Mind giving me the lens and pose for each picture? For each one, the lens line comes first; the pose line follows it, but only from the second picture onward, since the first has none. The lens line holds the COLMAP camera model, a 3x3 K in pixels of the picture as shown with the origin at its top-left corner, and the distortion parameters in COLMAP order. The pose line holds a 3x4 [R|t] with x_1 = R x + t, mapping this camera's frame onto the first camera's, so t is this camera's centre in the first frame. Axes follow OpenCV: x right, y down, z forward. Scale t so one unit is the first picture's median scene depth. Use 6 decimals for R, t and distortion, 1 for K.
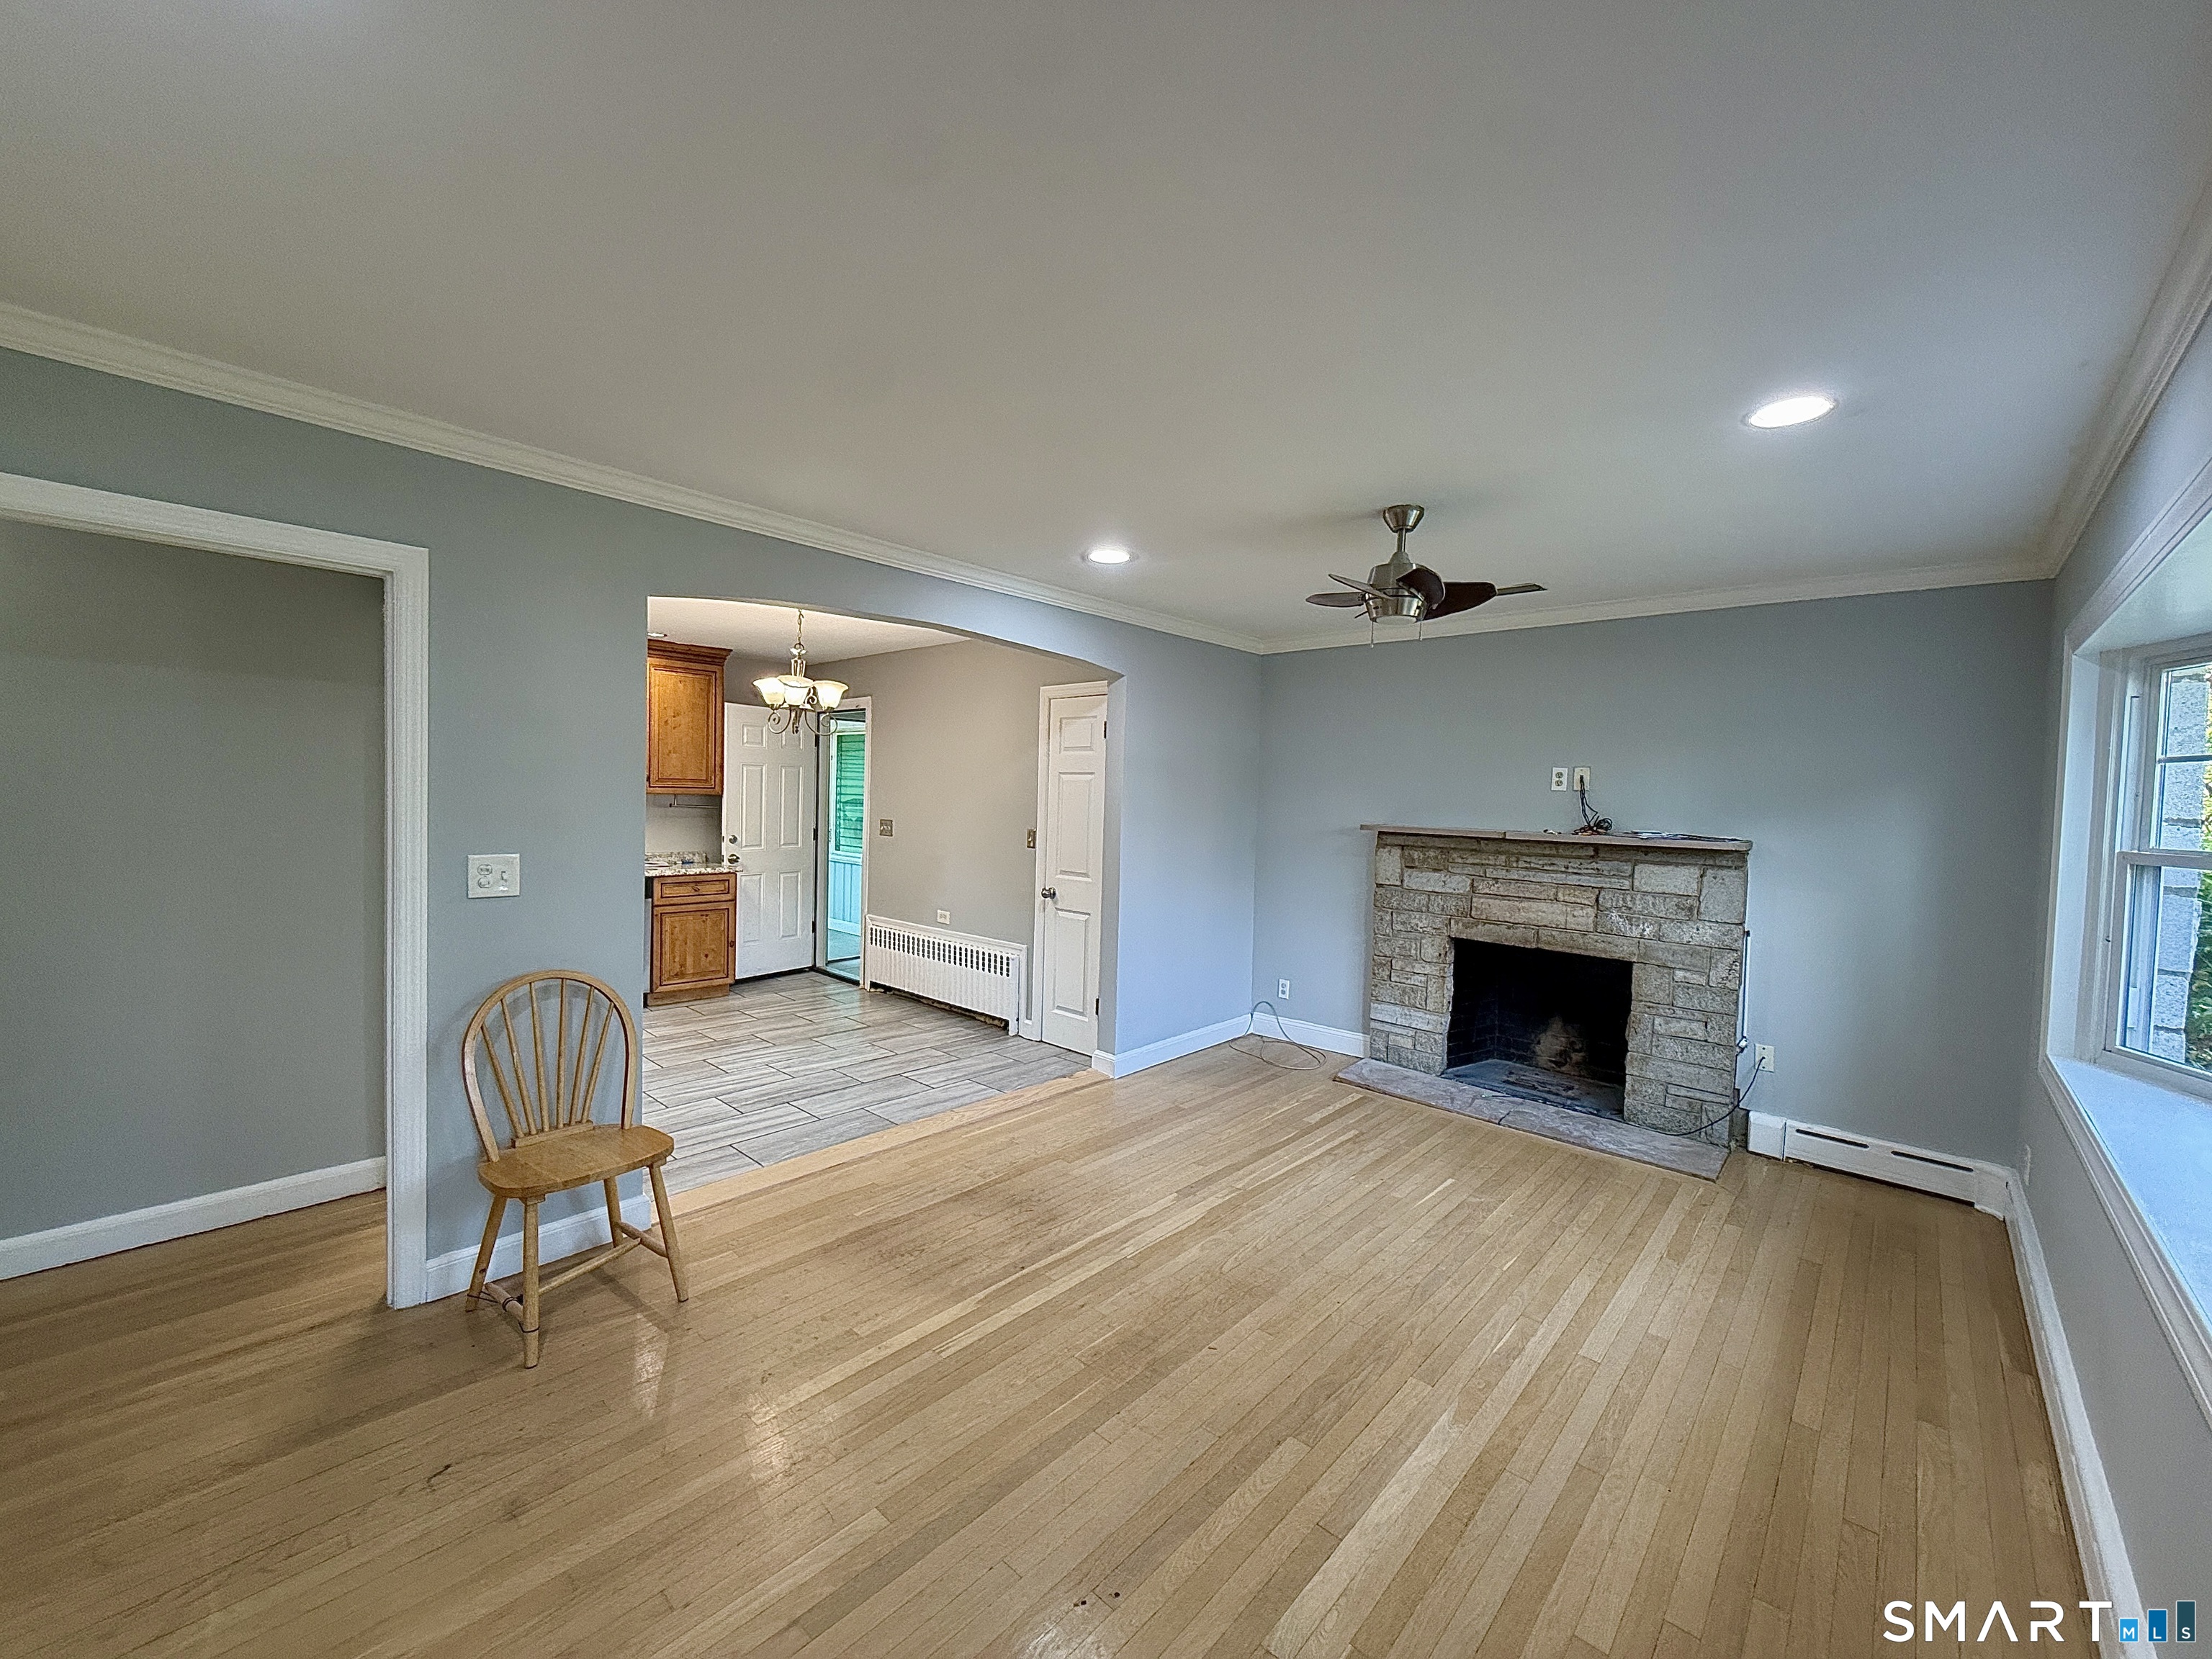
lens RADIAL K [[880.6, 0, 1119.8], [0, 880.6, 832.1], [0, 0, 1]] dist [0.001682, -0.000562]
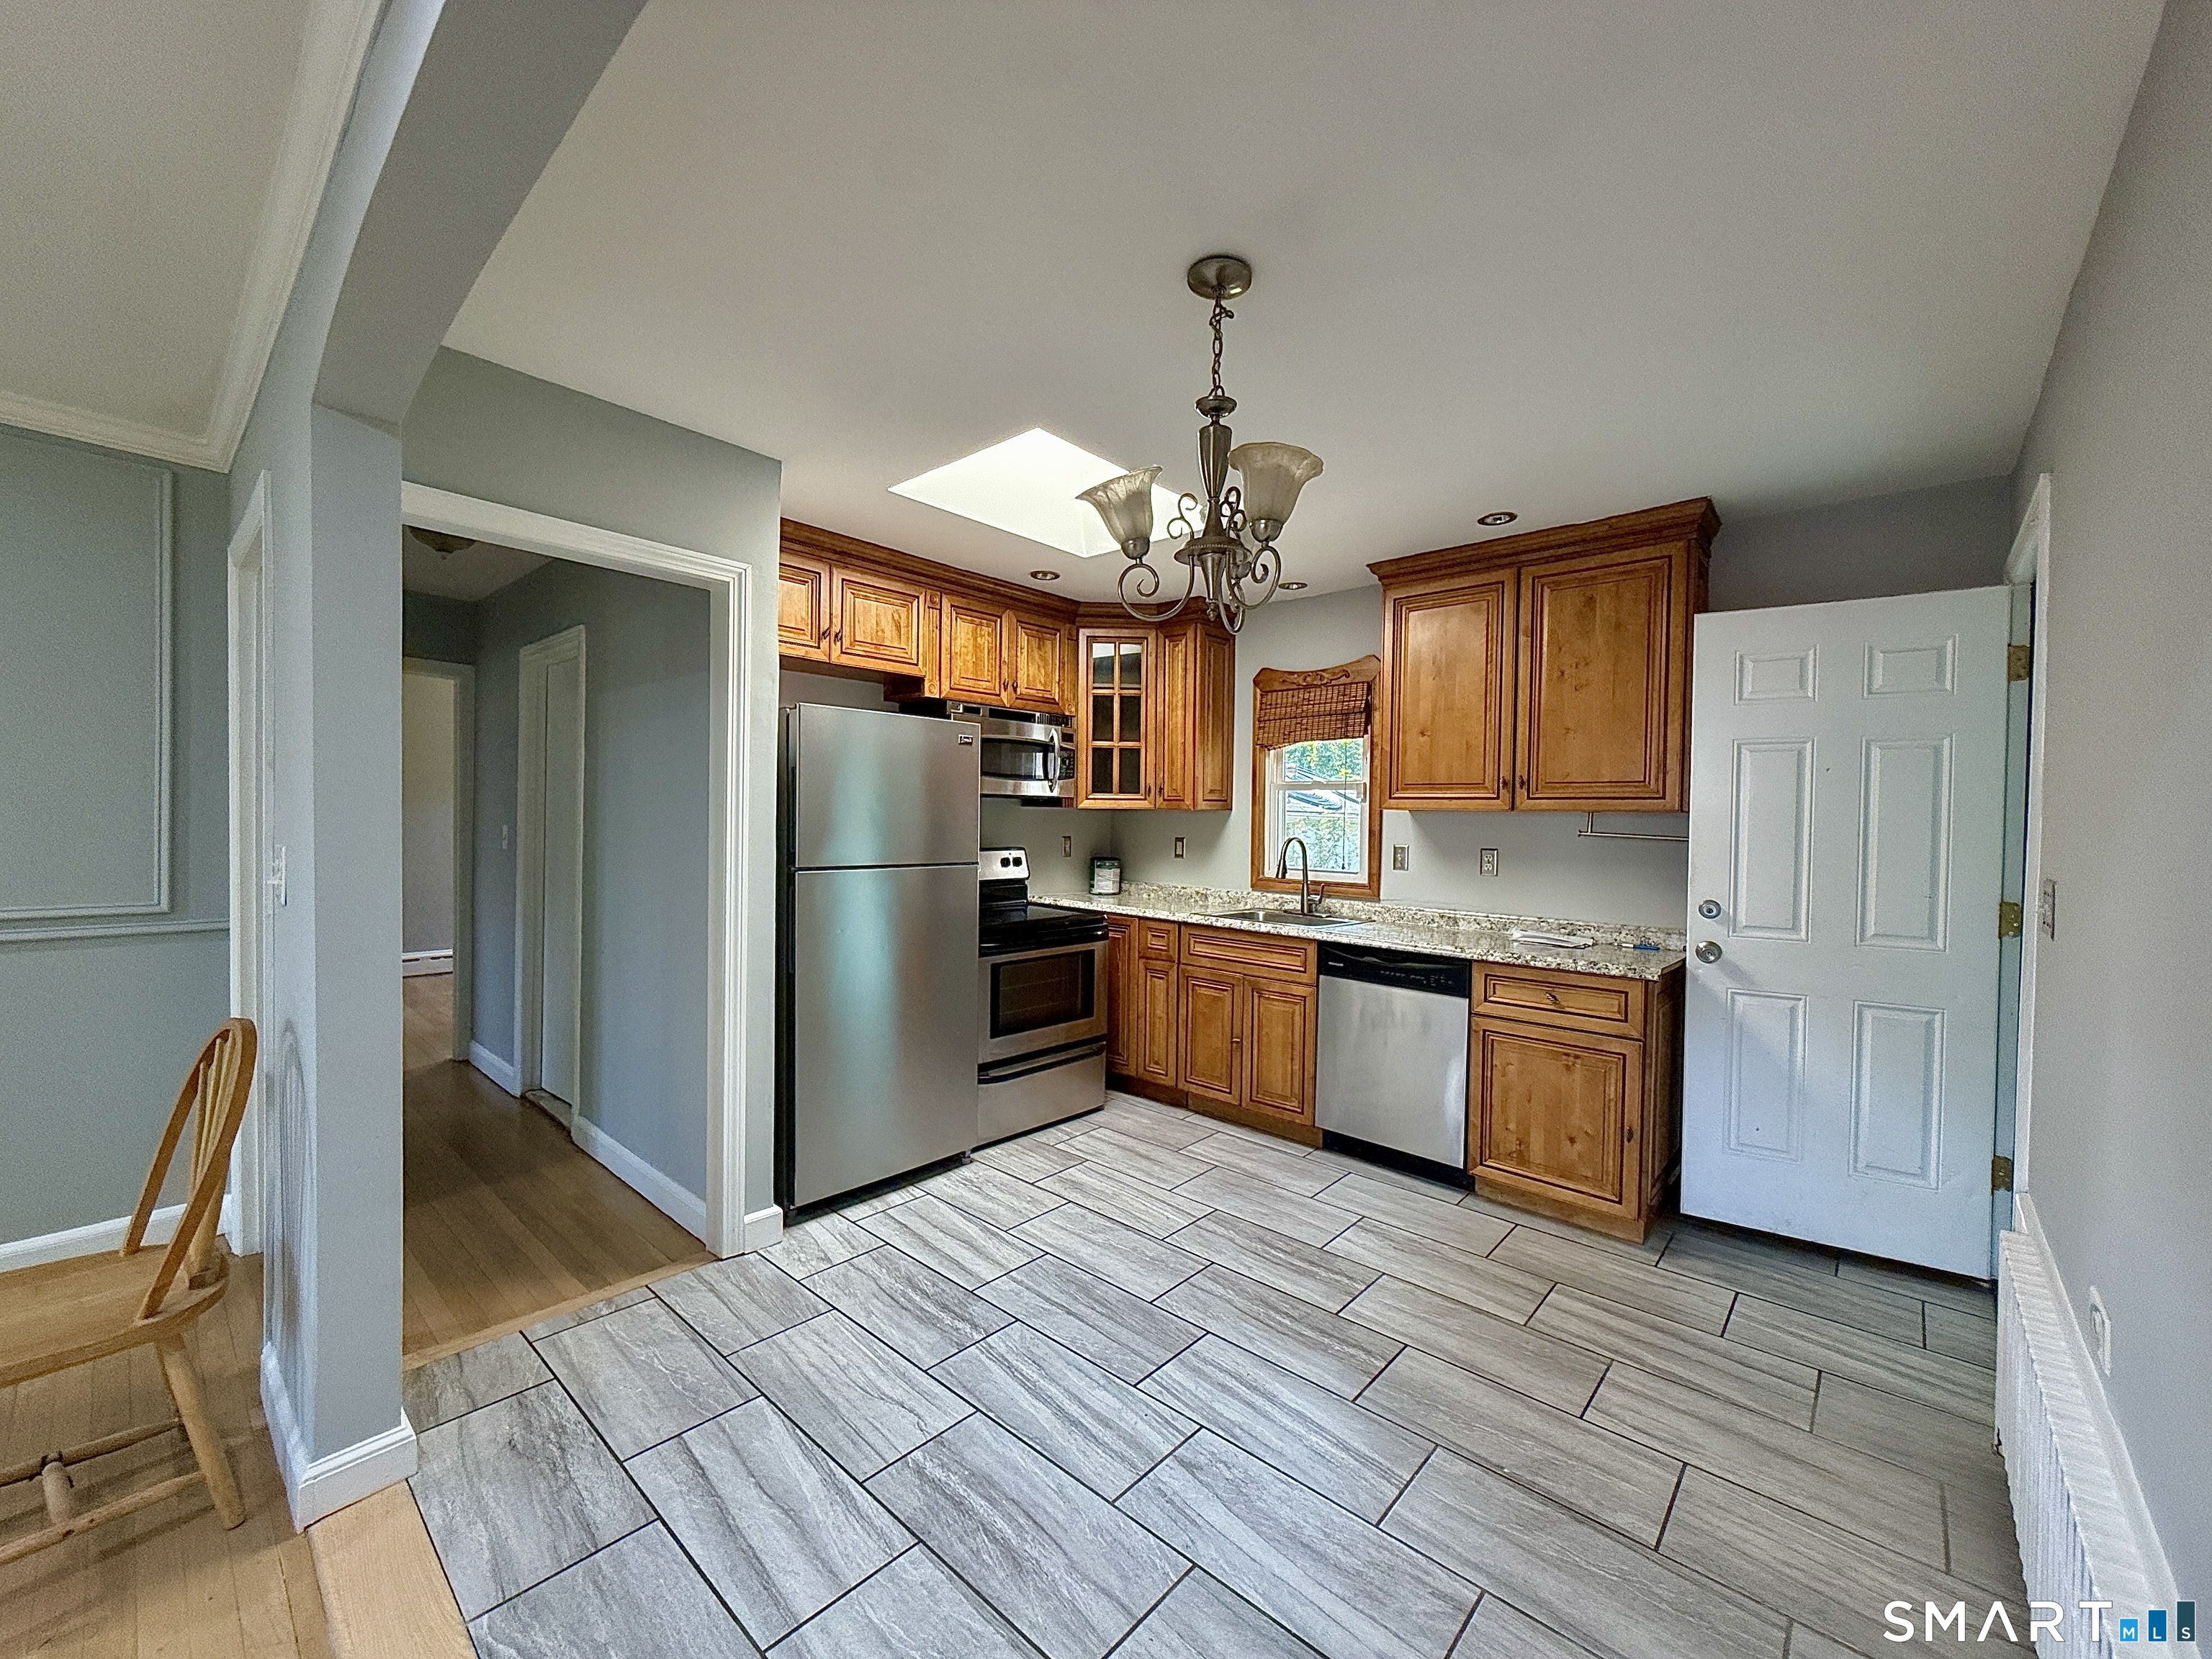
lens RADIAL K [[880.6, 0, 1116.3], [0, 880.6, 829.6], [0, 0, 1]] dist [0.001682, -0.000562]
pose [[0.009572, -0.013217, -0.999867, 0.027601], [-0.060887, 0.998050, -0.013776, -0.014009], [0.998099, 0.061011, 0.008749, 1.224571]]
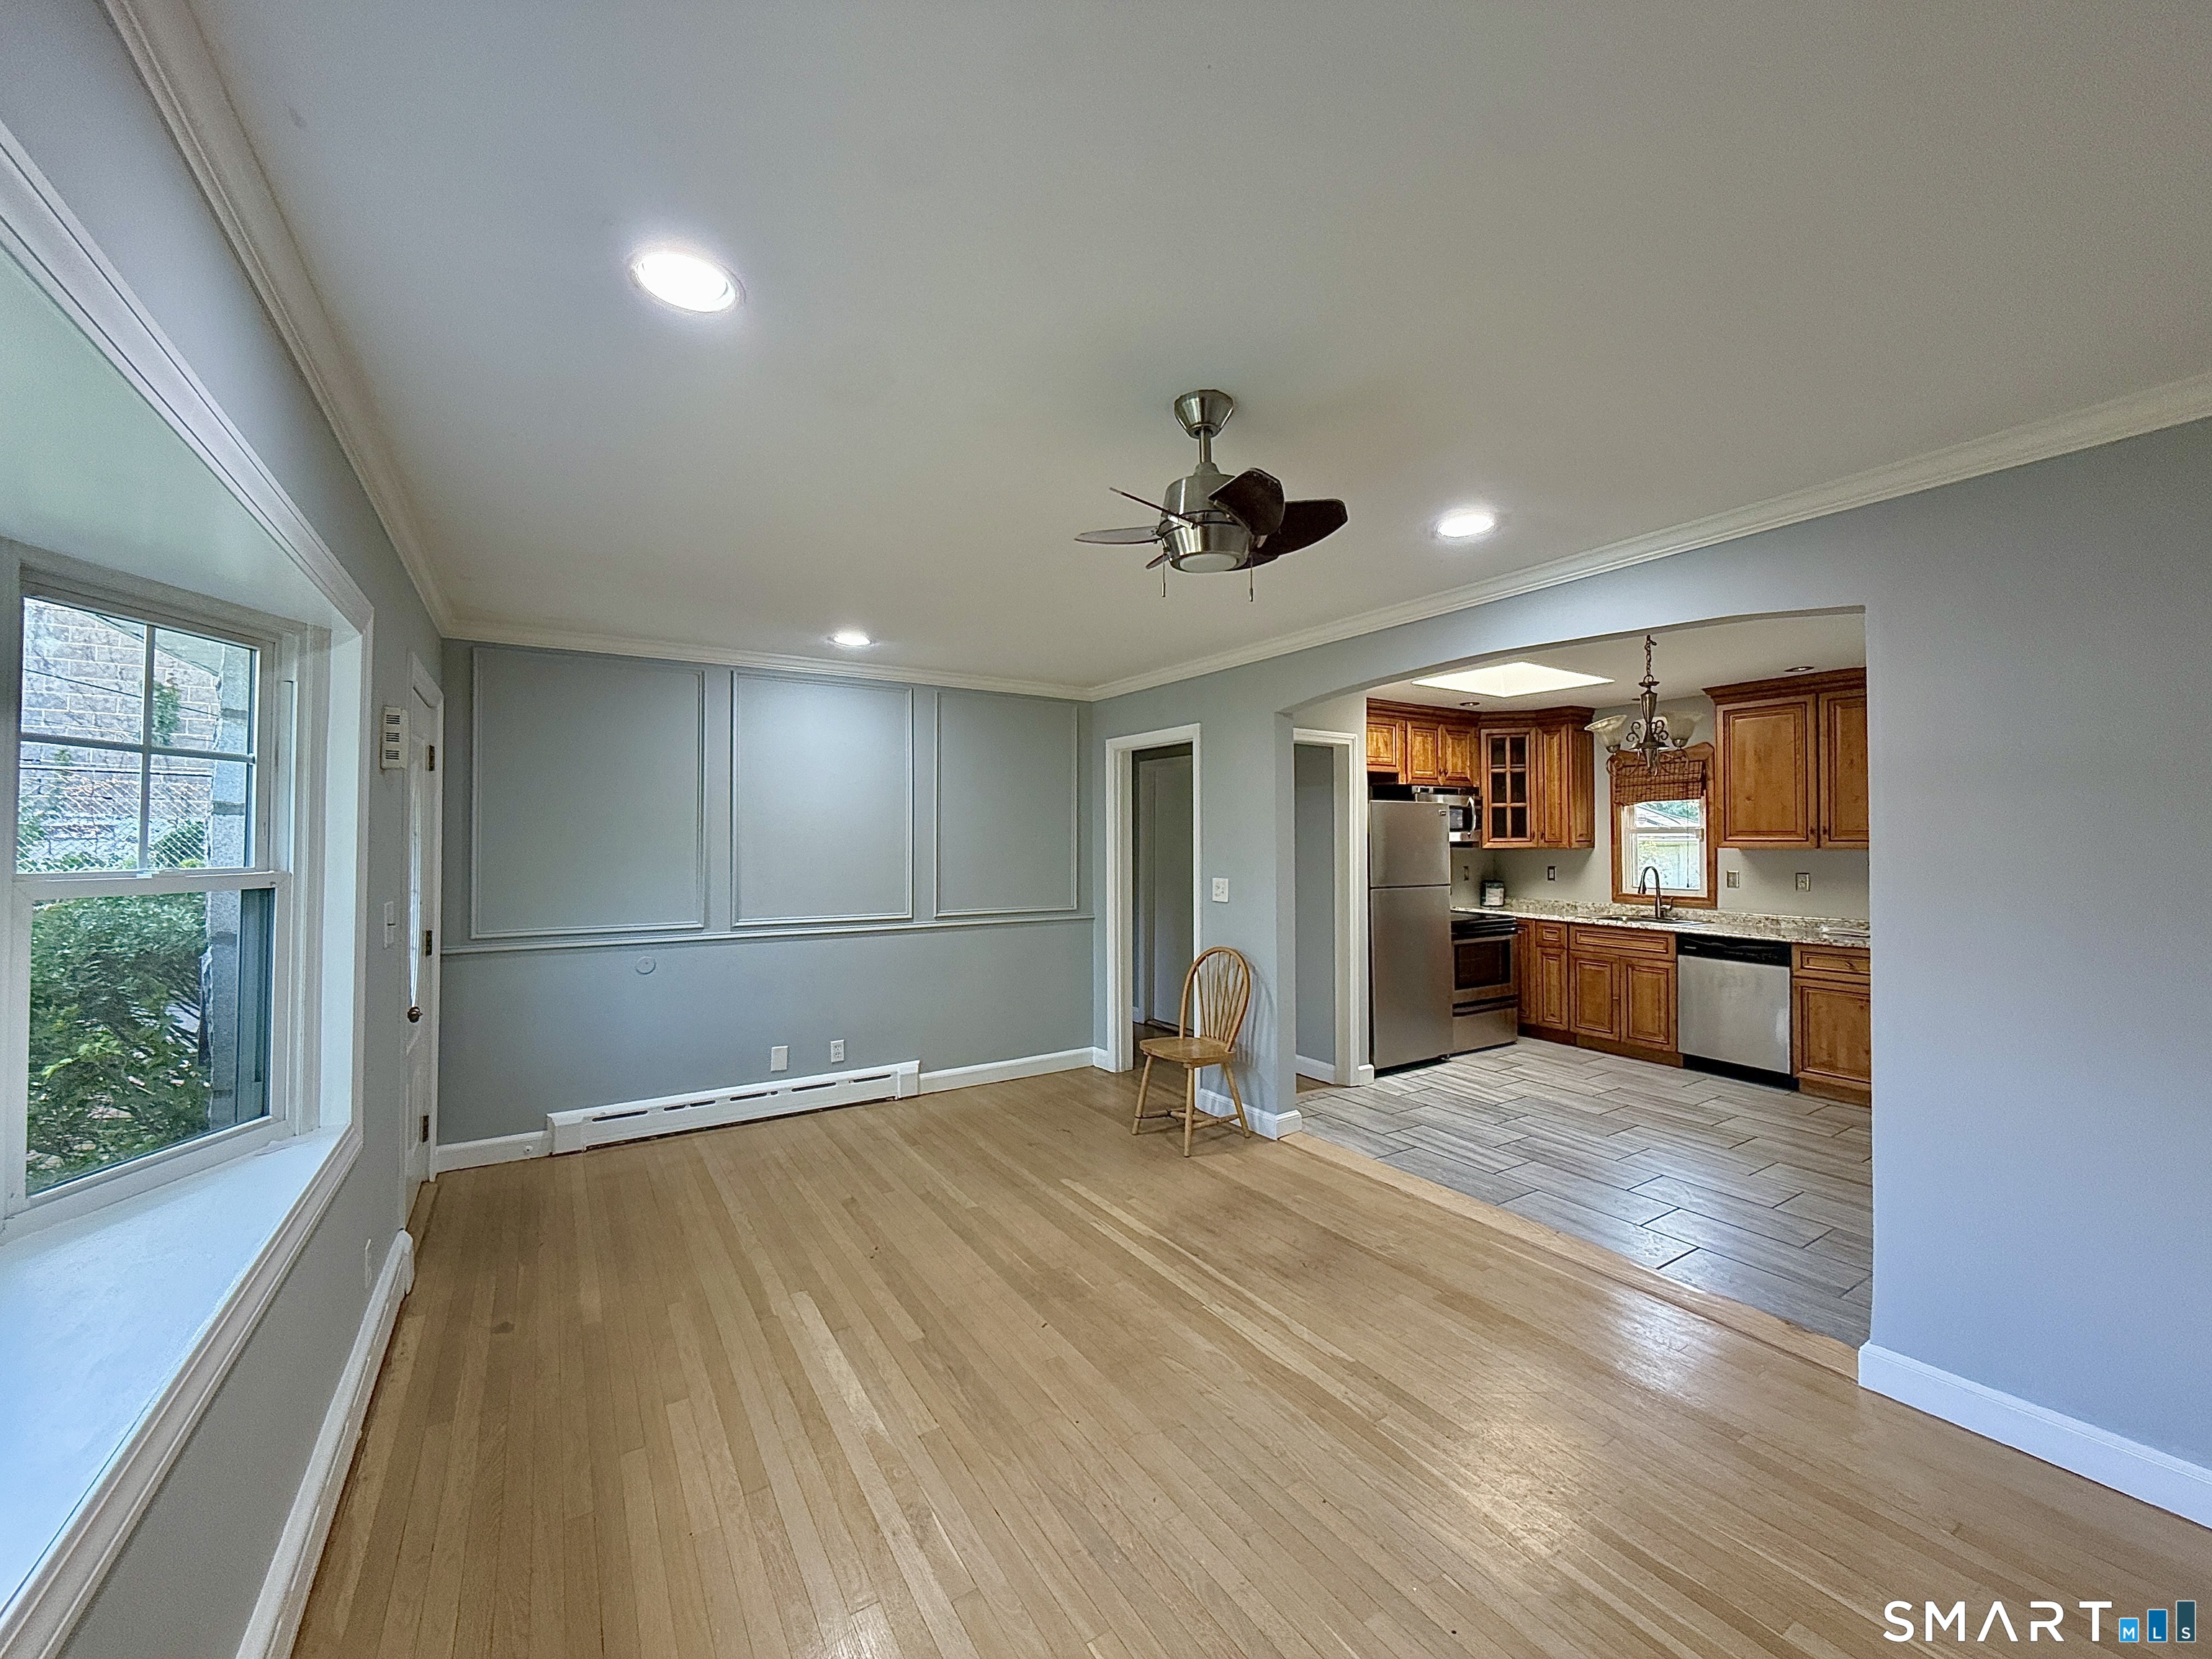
lens RADIAL K [[880.6, 0, 1114.4], [0, 880.6, 831.7], [0, 0, 1]] dist [0.001682, -0.000562]
pose [[-0.260567, -0.034024, -0.964856, 0.798803], [-0.045782, 0.998690, -0.022854, -0.014241], [0.964370, 0.038218, -0.261783, 0.912700]]
